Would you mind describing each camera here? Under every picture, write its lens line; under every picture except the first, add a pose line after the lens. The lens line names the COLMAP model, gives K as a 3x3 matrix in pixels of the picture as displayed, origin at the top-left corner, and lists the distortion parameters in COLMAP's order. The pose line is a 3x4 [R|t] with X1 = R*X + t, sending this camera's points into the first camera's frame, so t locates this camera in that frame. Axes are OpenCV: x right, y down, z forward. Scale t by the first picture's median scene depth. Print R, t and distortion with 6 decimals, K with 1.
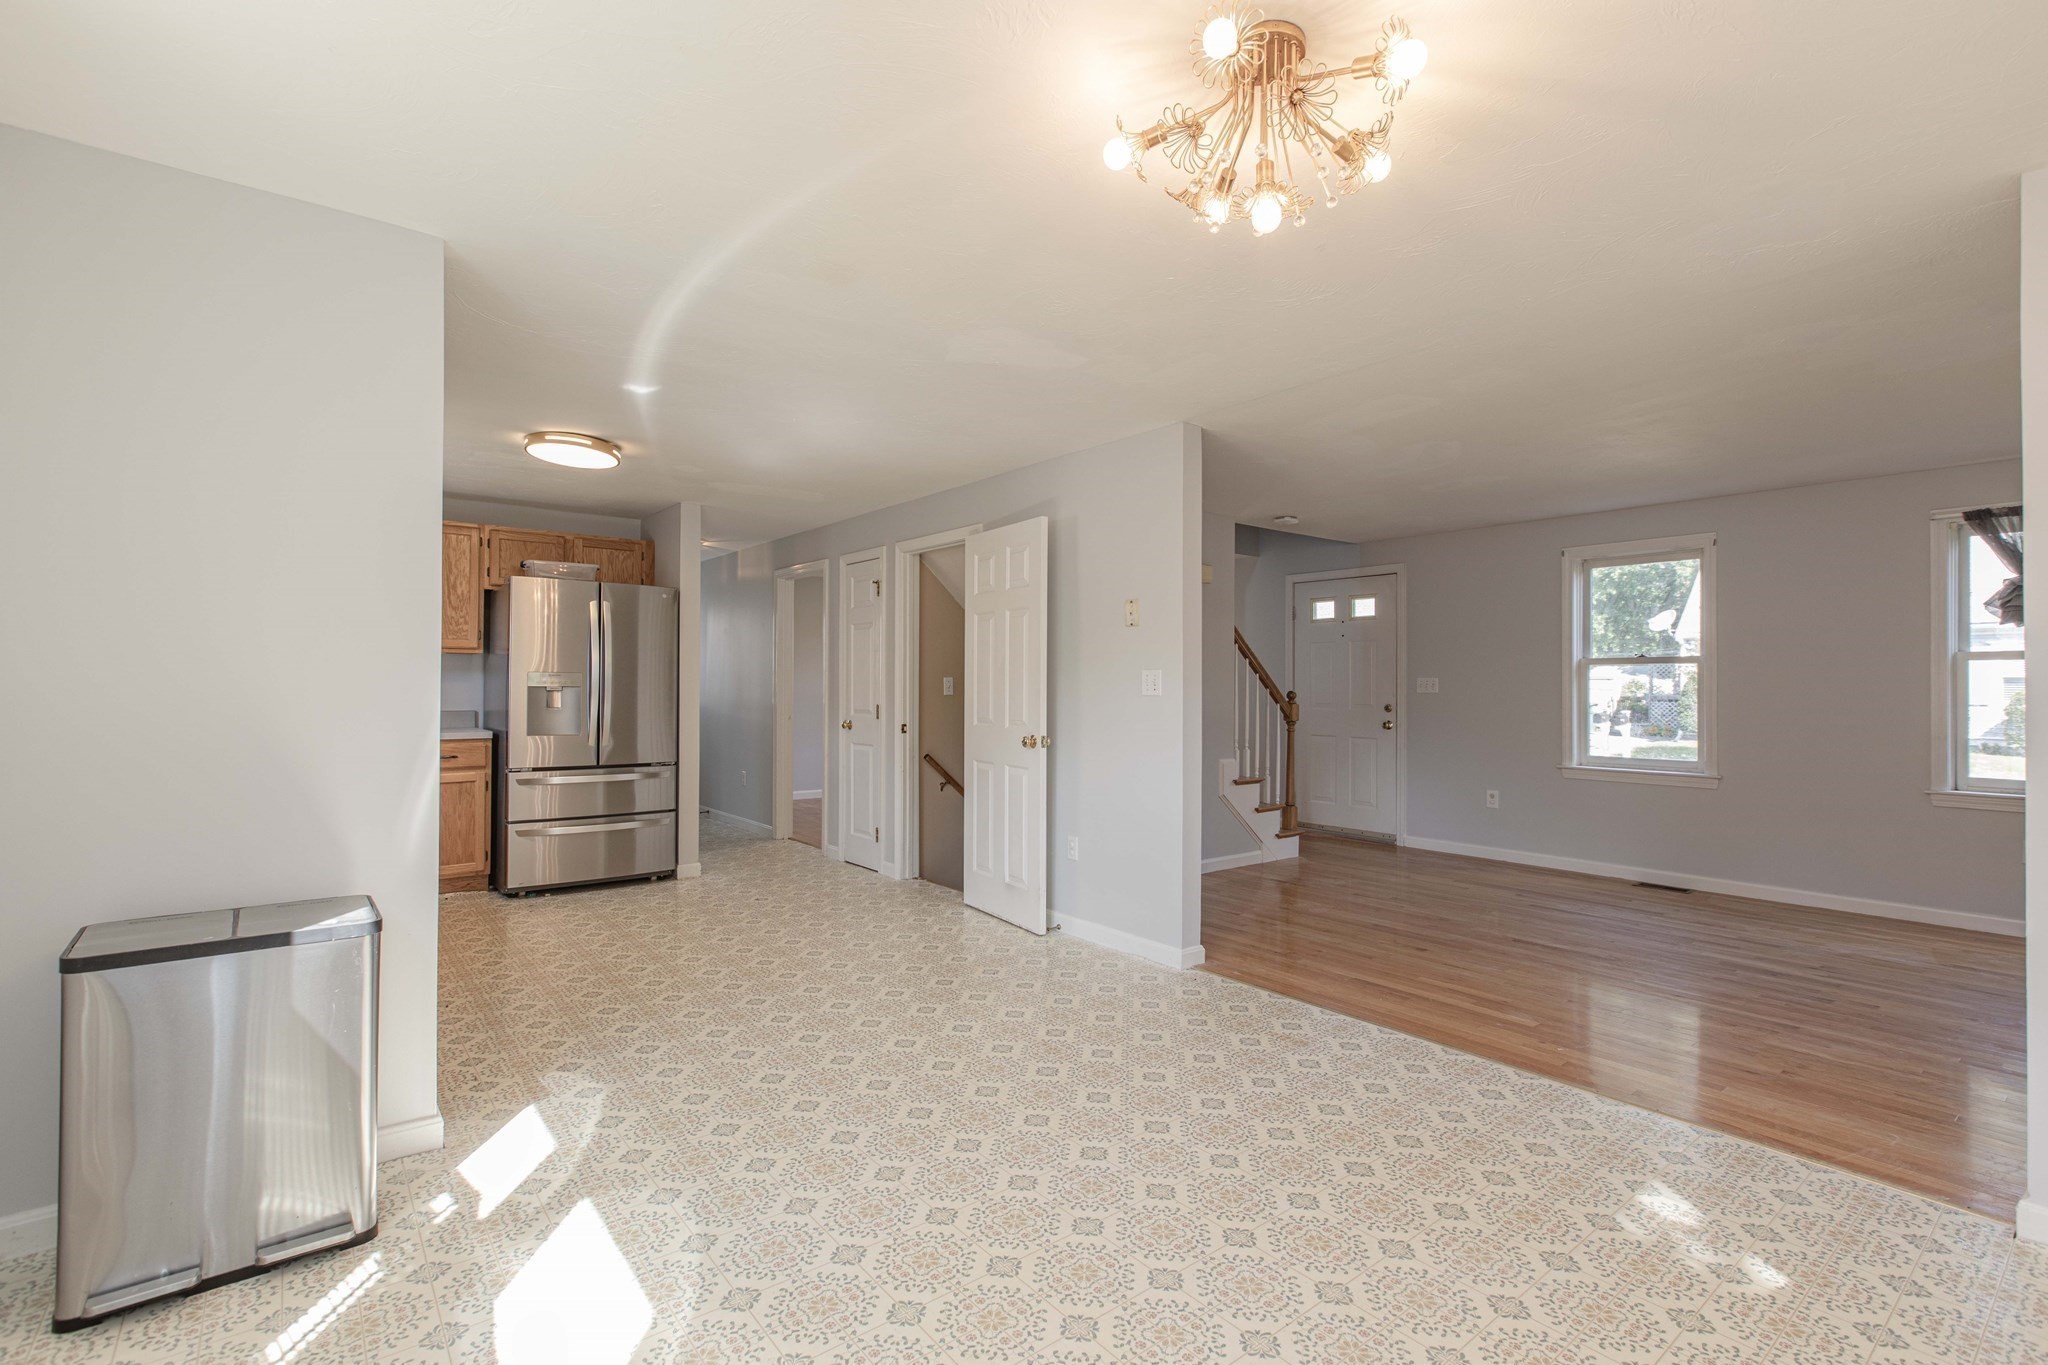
lens RADIAL K [[932.5, 0, 1017.9], [0, 932.5, 681.8], [0, 0, 1]] dist [0.000267, -0.000340]
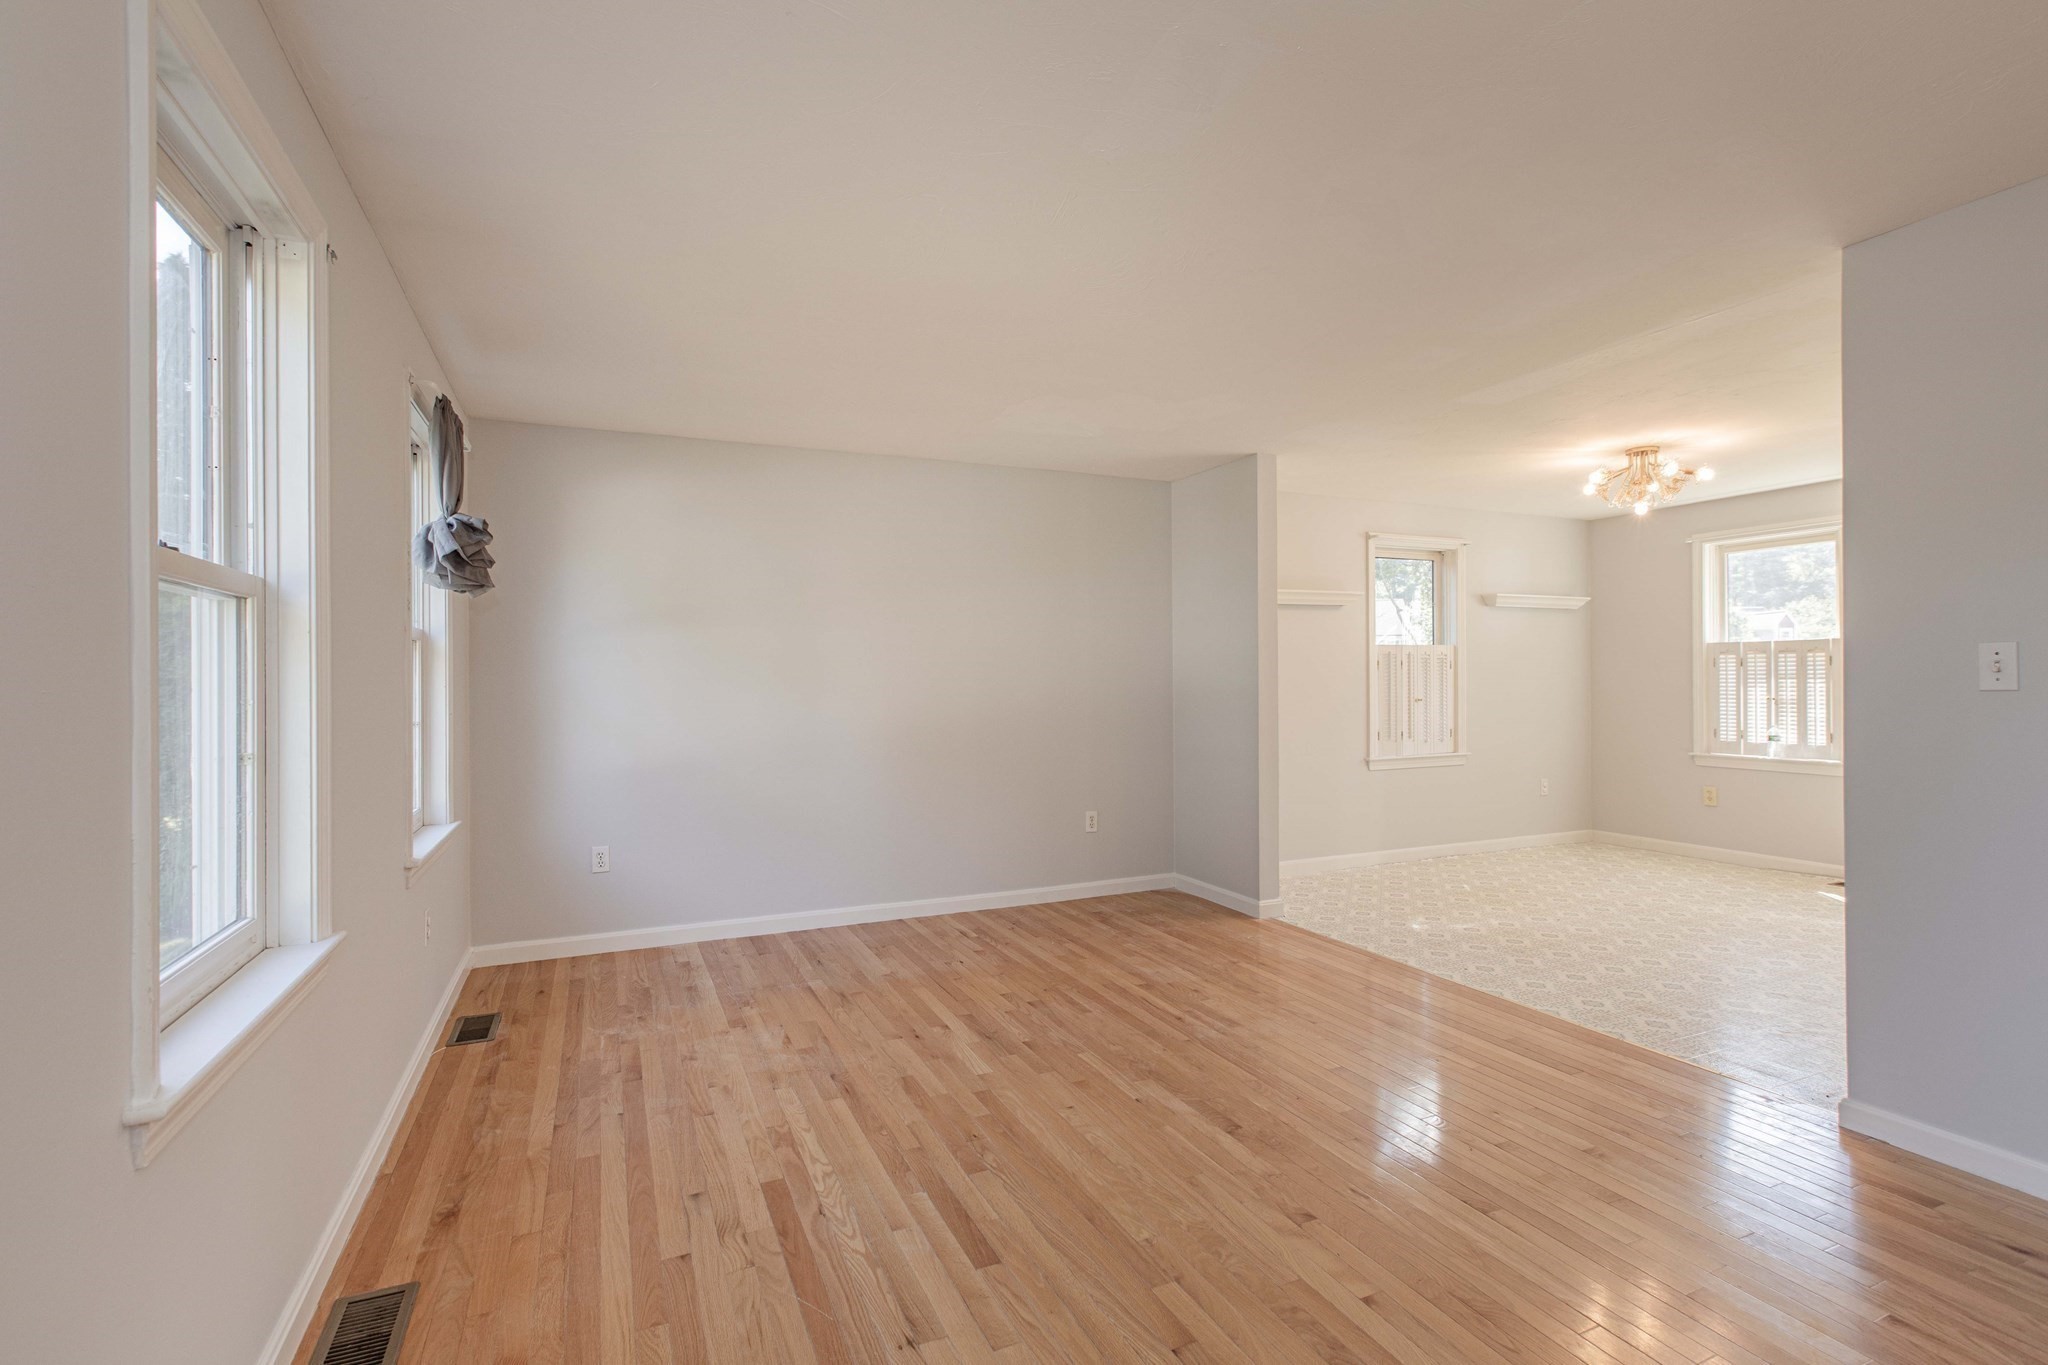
lens RADIAL K [[932.5, 0, 1017.9], [0, 932.5, 681.8], [0, 0, 1]] dist [0.000267, -0.000340]
pose [[-0.967746, 0.003906, 0.251899, 0.632988], [0.001777, 0.999961, -0.008680, 0.015304], [-0.251923, -0.007953, -0.967715, 1.928855]]
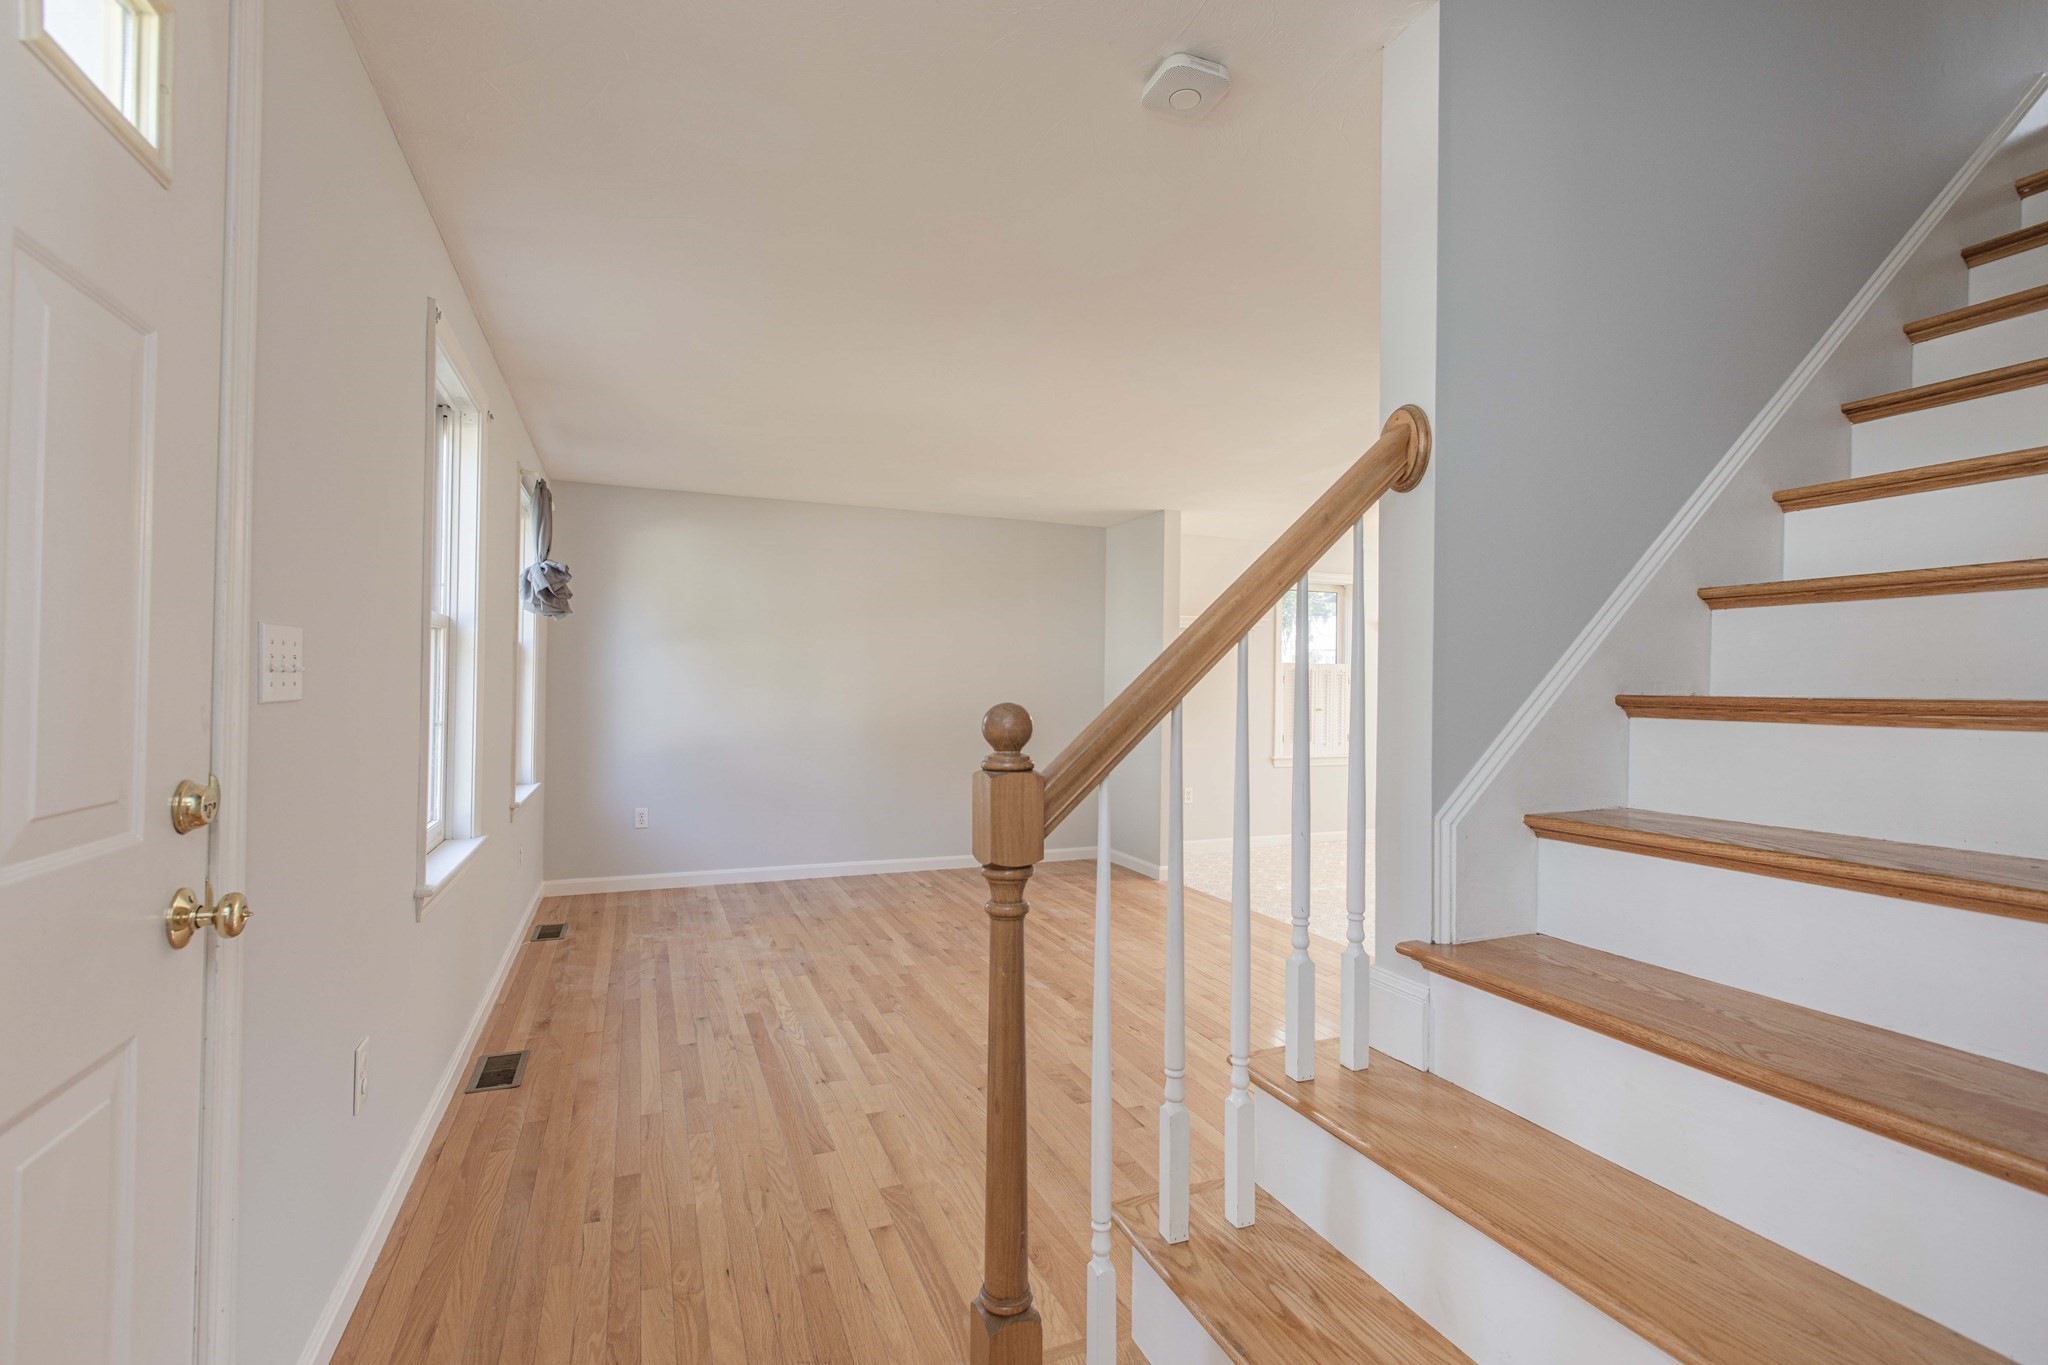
lens RADIAL K [[899.7, 0, 1017.0], [0, 899.7, 683.4], [0, 0, 1]] dist [-0.000966, 0.000042]
pose [[-0.961471, -0.013884, 0.274554, 0.446153], [-0.018298, 0.999741, -0.013521, 0.015846], [-0.274295, -0.018024, -0.961477, 2.173798]]
